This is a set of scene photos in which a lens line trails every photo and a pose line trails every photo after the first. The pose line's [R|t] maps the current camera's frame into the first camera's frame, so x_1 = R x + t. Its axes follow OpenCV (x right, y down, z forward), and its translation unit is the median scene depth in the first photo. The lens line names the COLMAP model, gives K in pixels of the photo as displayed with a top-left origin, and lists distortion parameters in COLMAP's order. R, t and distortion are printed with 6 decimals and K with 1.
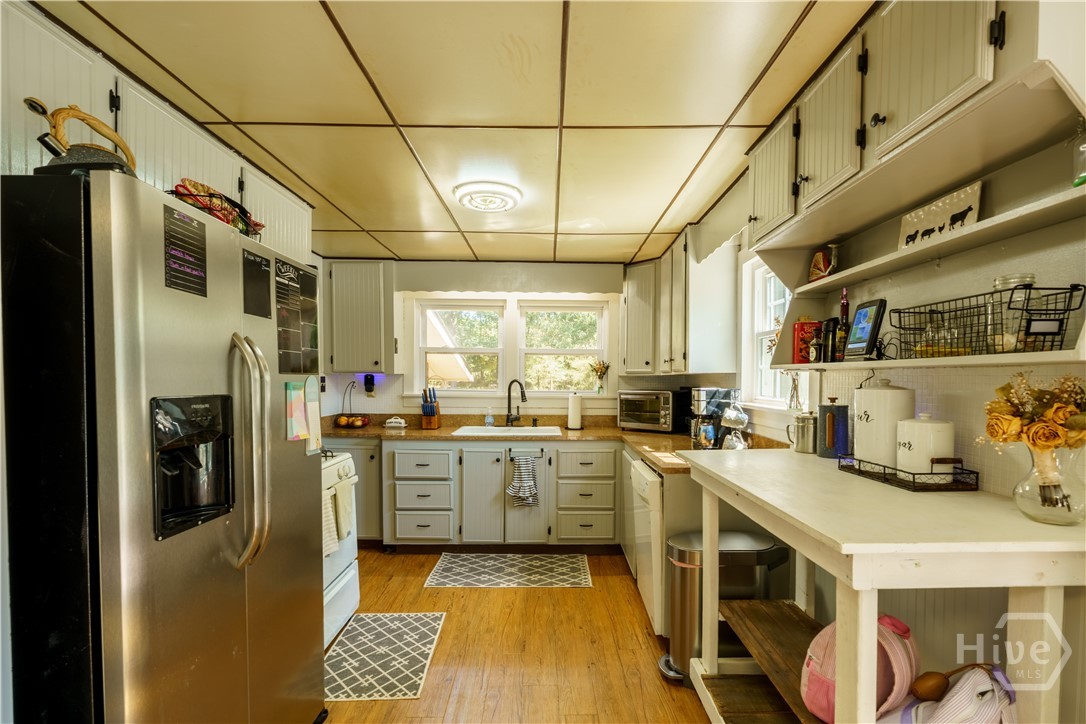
lens RADIAL K [[496.0, 0, 559.2], [0, 496.0, 407.0], [0, 0, 1]] dist [-0.004525, 0.000423]
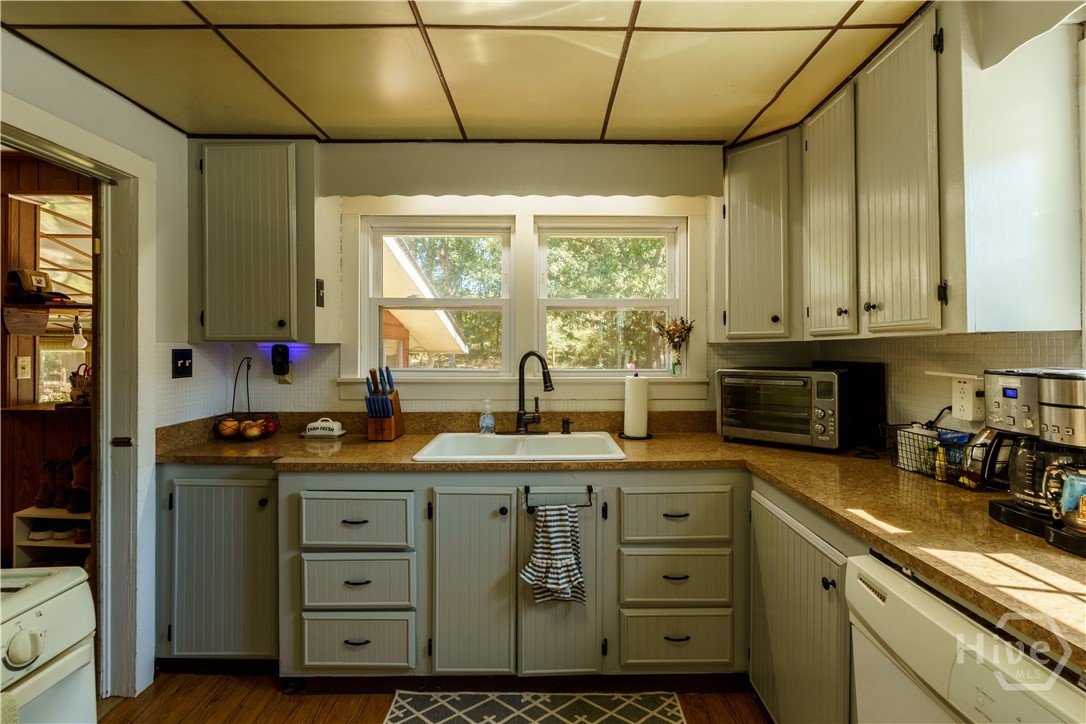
lens RADIAL K [[496.0, 0, 547.4], [0, 496.0, 353.6], [0, 0, 1]] dist [-0.004525, 0.000423]
pose [[0.999675, -0.009031, -0.023829, -0.060764], [0.007860, 0.998779, -0.048765, -0.026138], [0.024240, 0.048562, 0.998526, 0.456433]]
